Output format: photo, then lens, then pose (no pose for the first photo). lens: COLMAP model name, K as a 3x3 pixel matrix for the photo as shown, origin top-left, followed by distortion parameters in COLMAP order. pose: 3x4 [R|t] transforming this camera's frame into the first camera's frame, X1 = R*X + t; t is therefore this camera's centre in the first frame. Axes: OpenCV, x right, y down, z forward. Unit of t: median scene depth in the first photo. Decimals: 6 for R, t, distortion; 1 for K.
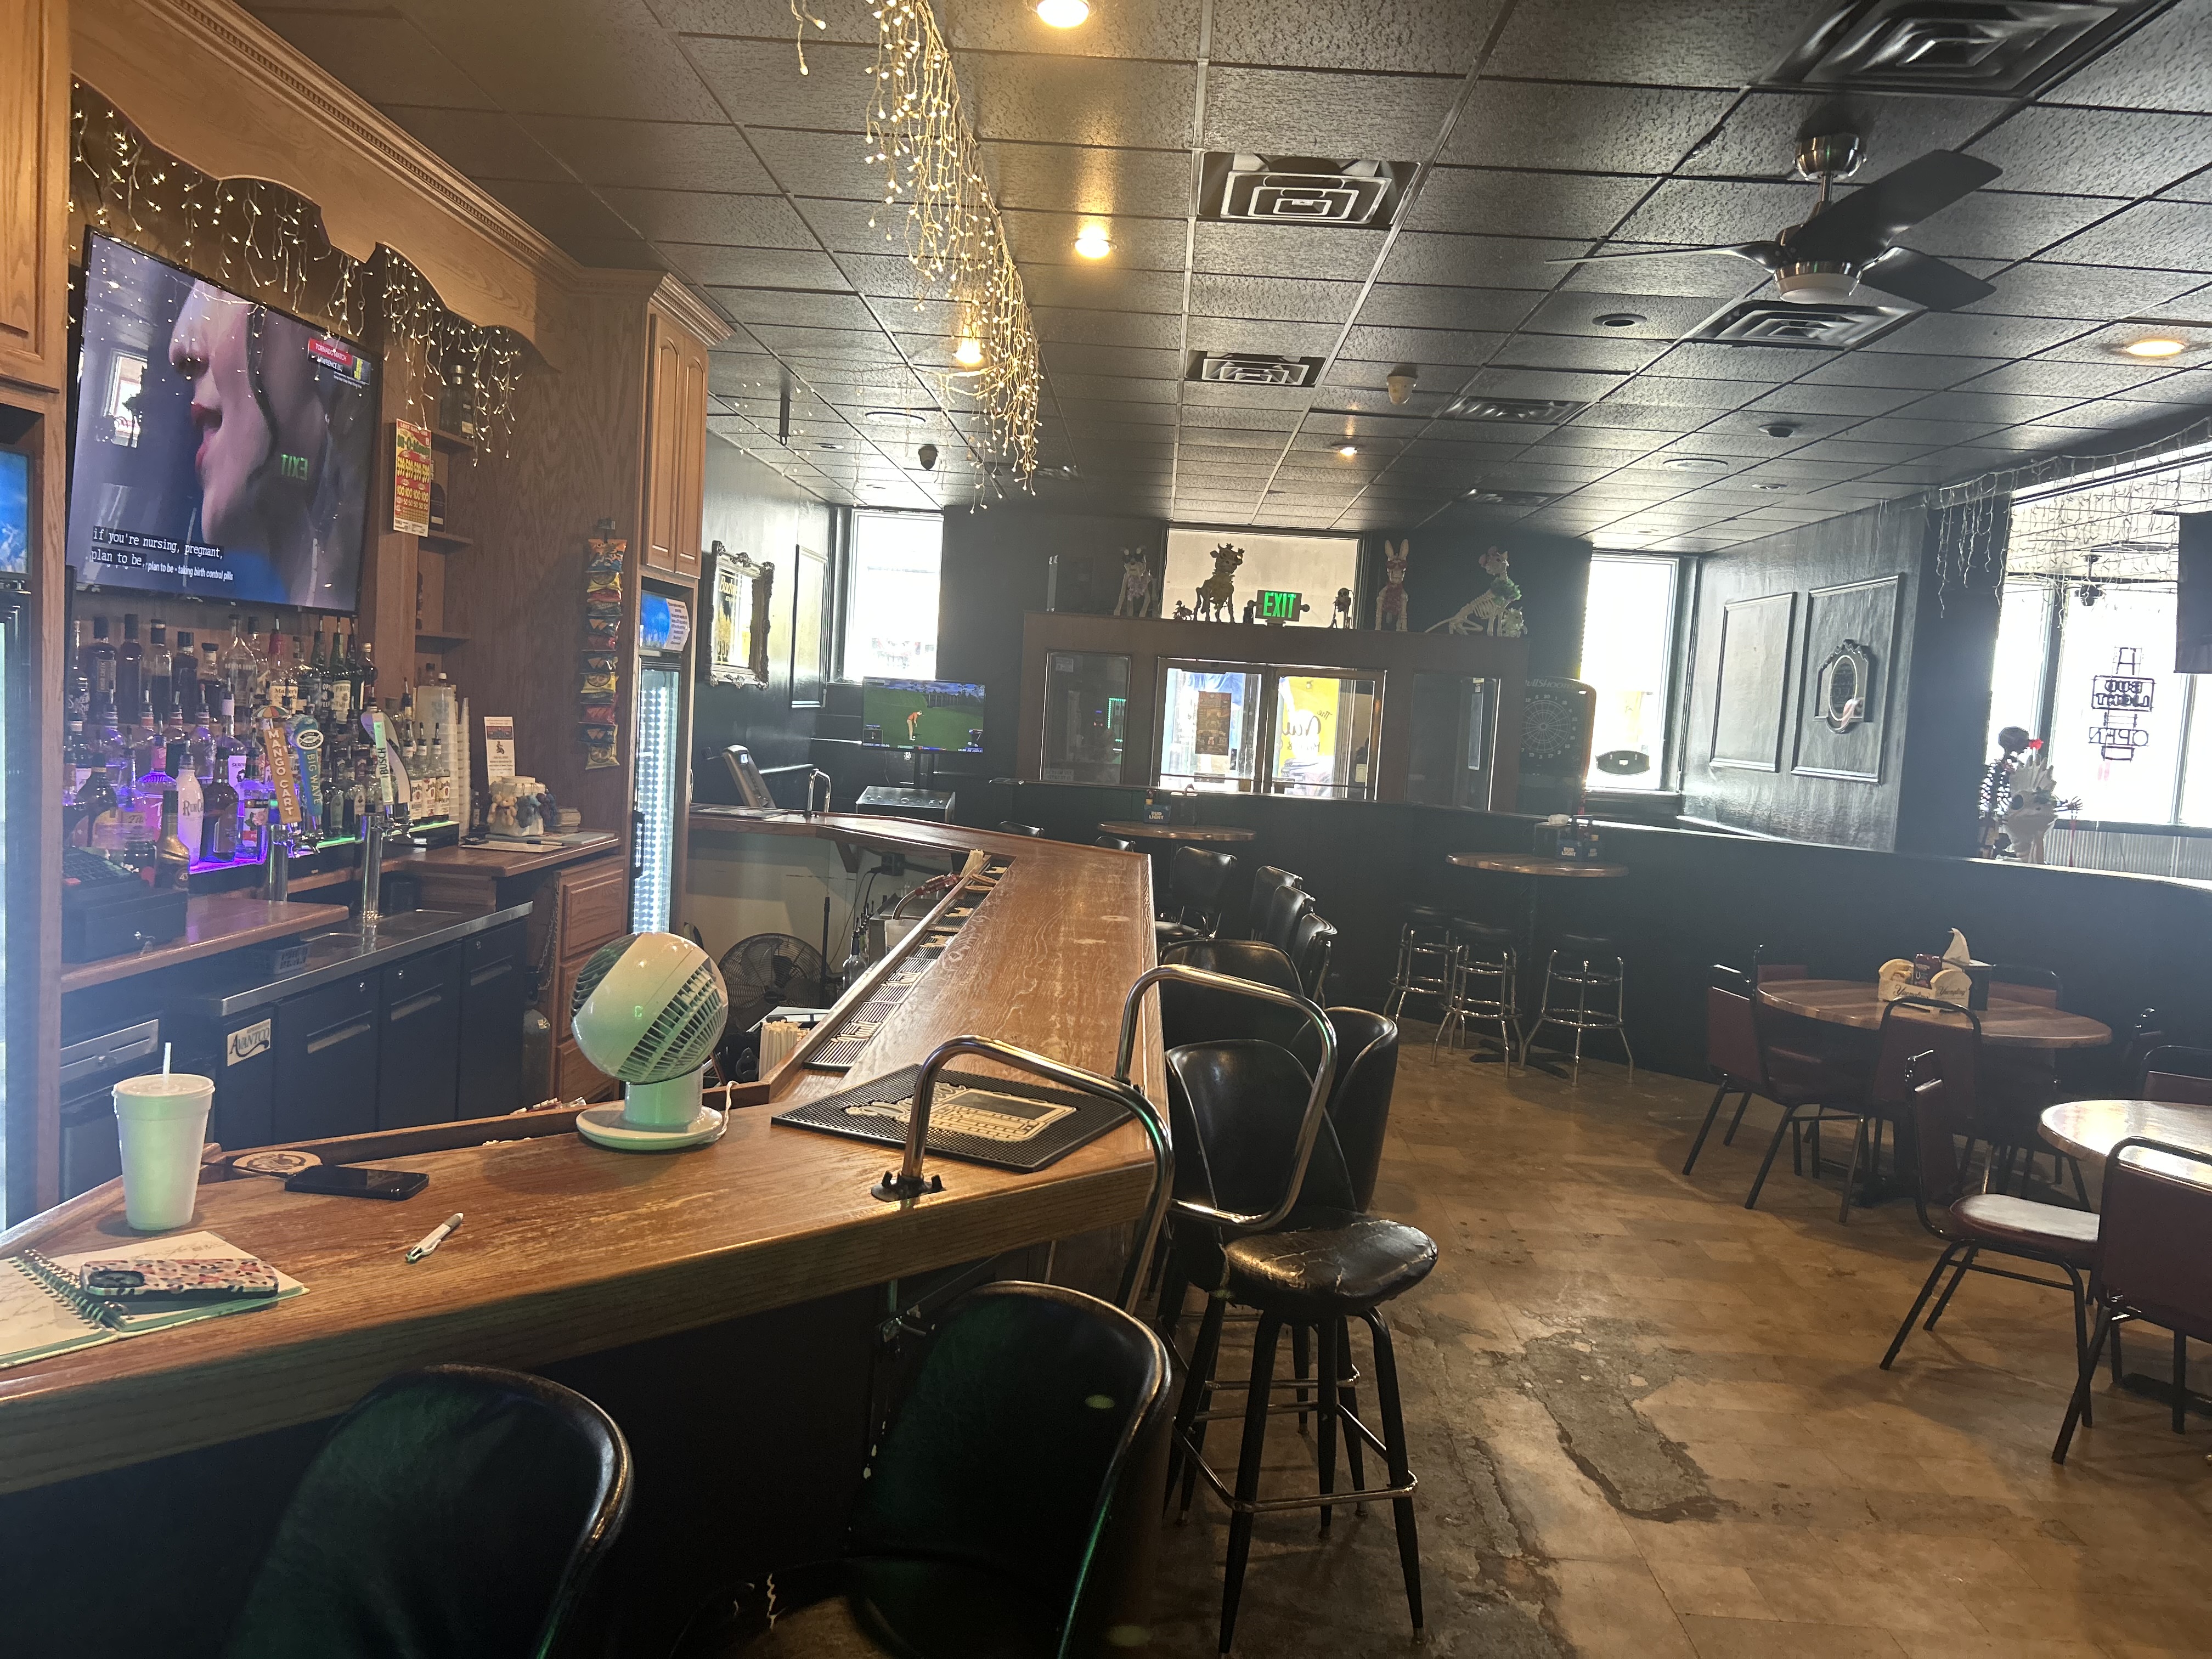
lens RADIAL K [[1656.9, 0, 1112.0], [0, 1656.9, 848.5], [0, 0, 1]] dist [0.075754, -0.109420]
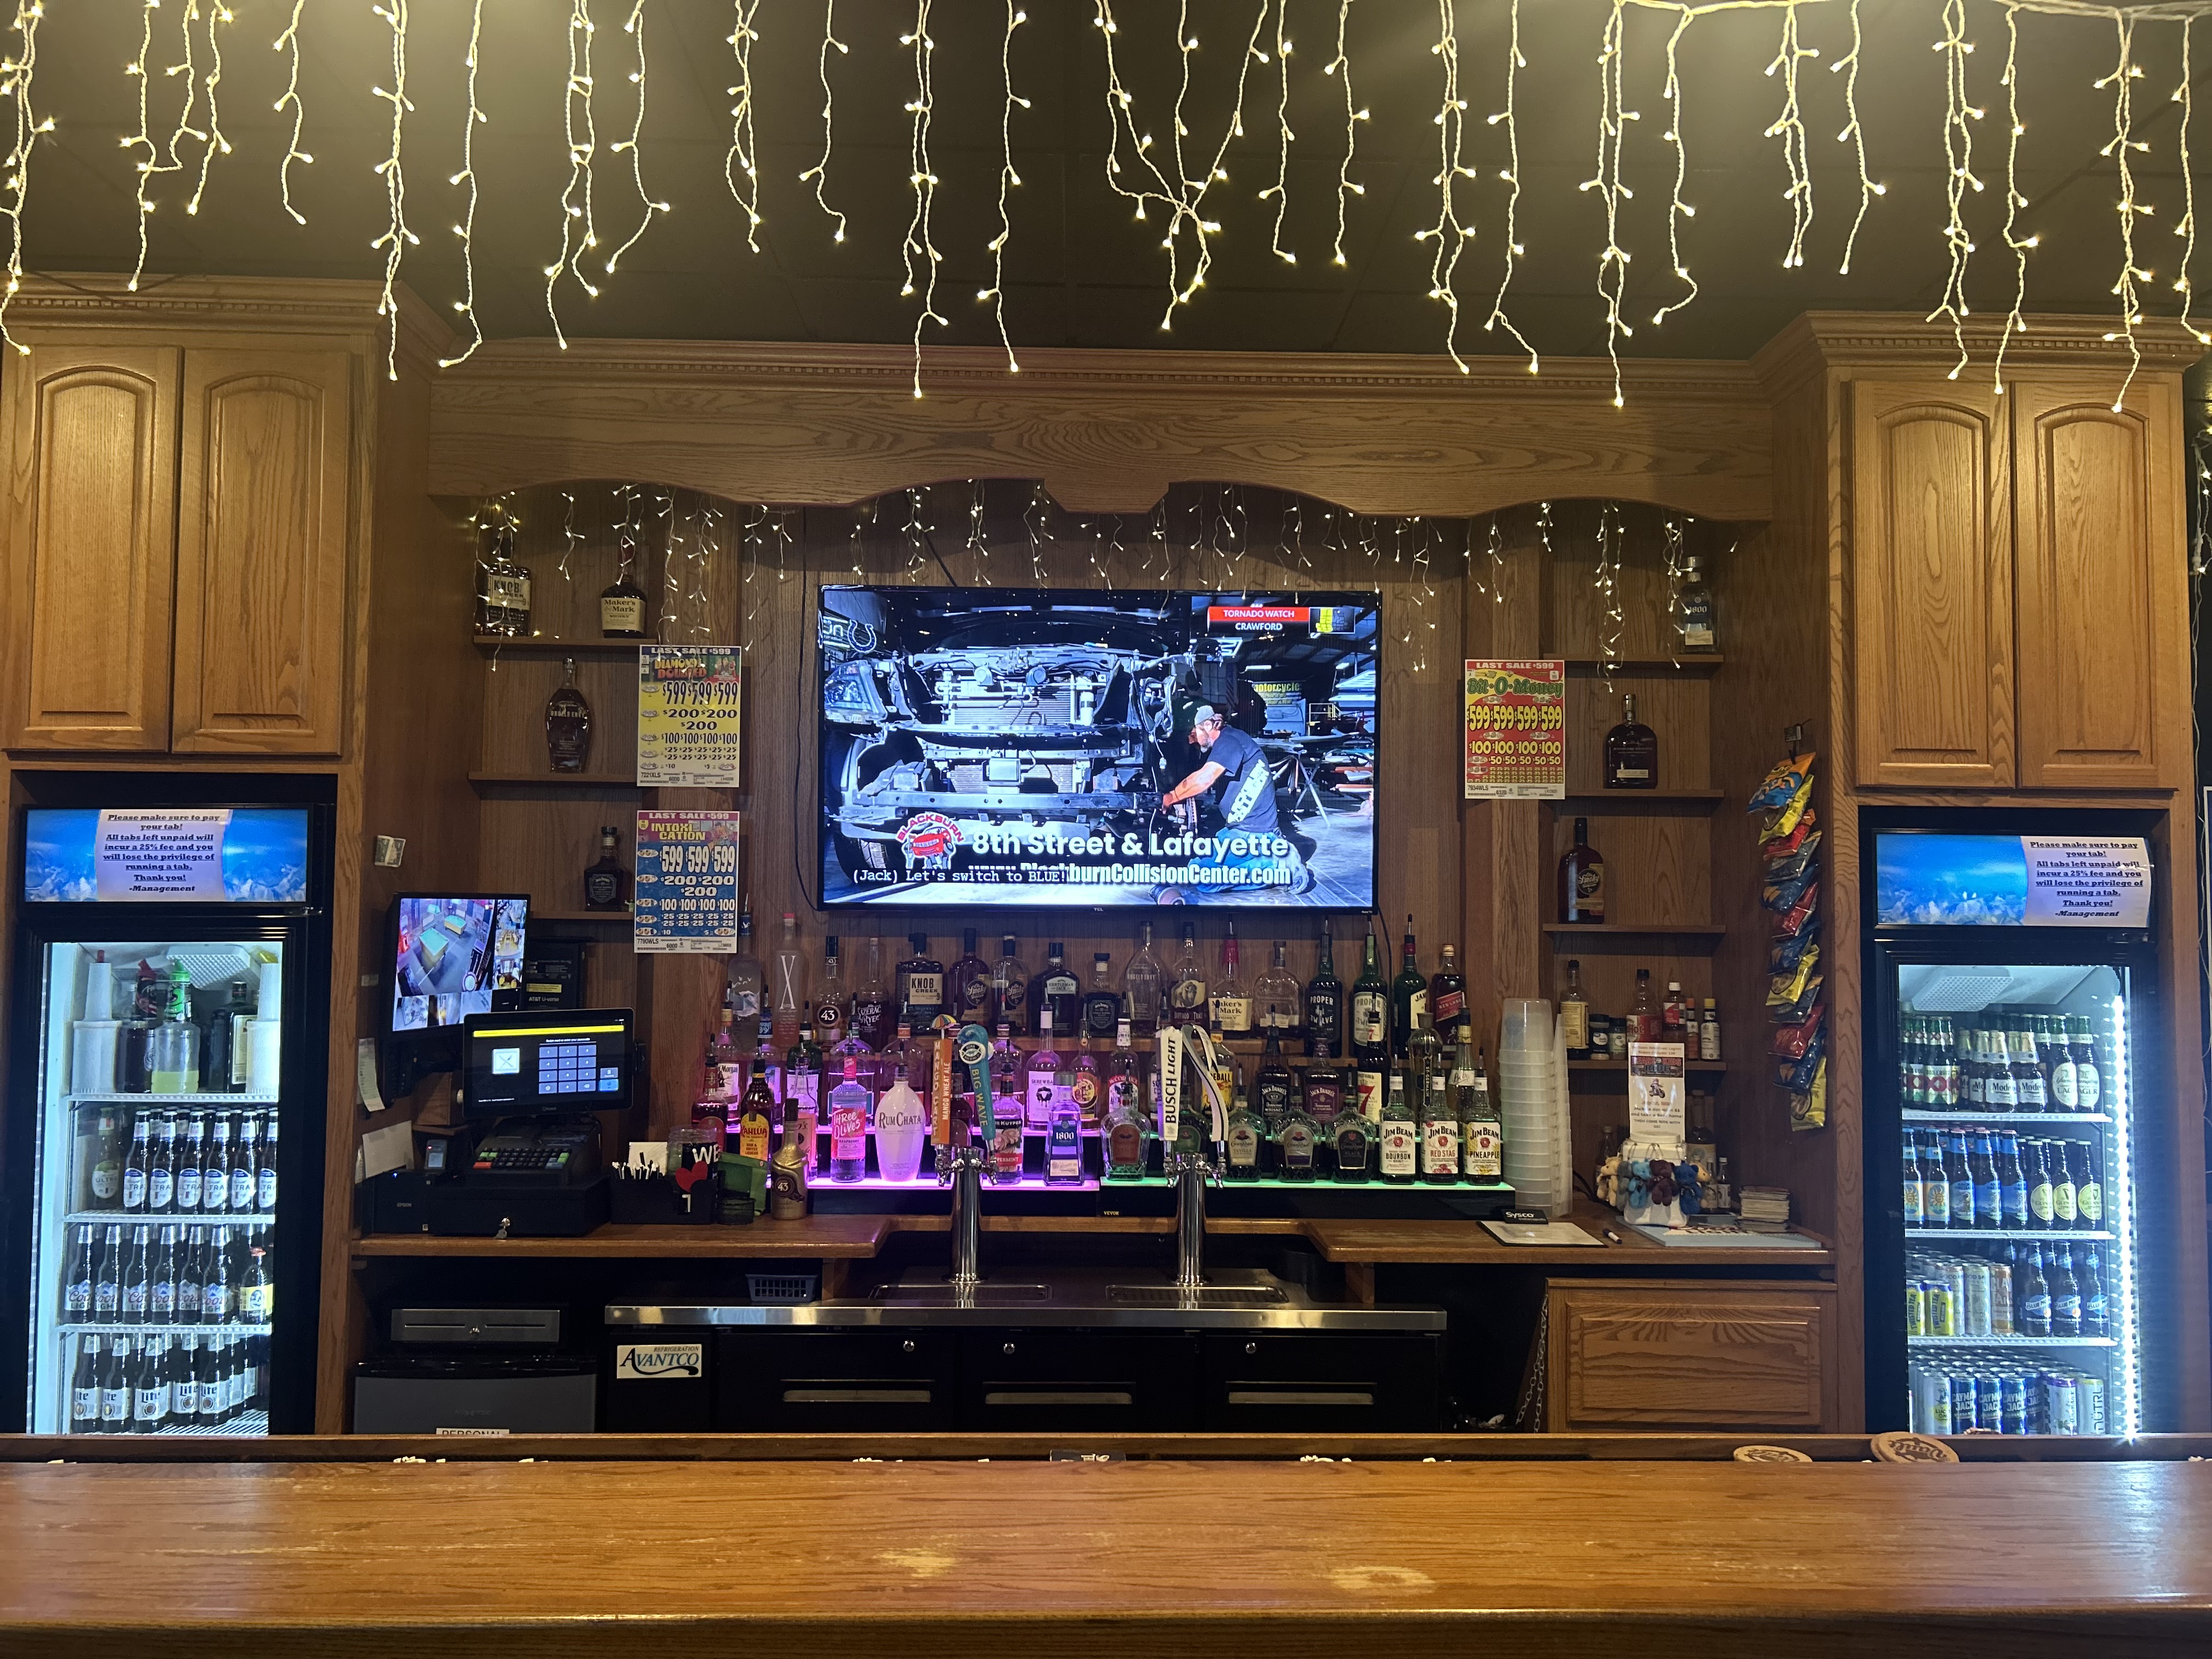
lens RADIAL K [[1656.9, 0, 1112.0], [0, 1656.9, 848.5], [0, 0, 1]] dist [0.075754, -0.109420]
pose [[0.058044, -0.124366, -0.990537, 0.344861], [-0.098276, 0.986679, -0.129641, -0.053866], [0.993465, 0.104871, 0.045048, 0.832013]]
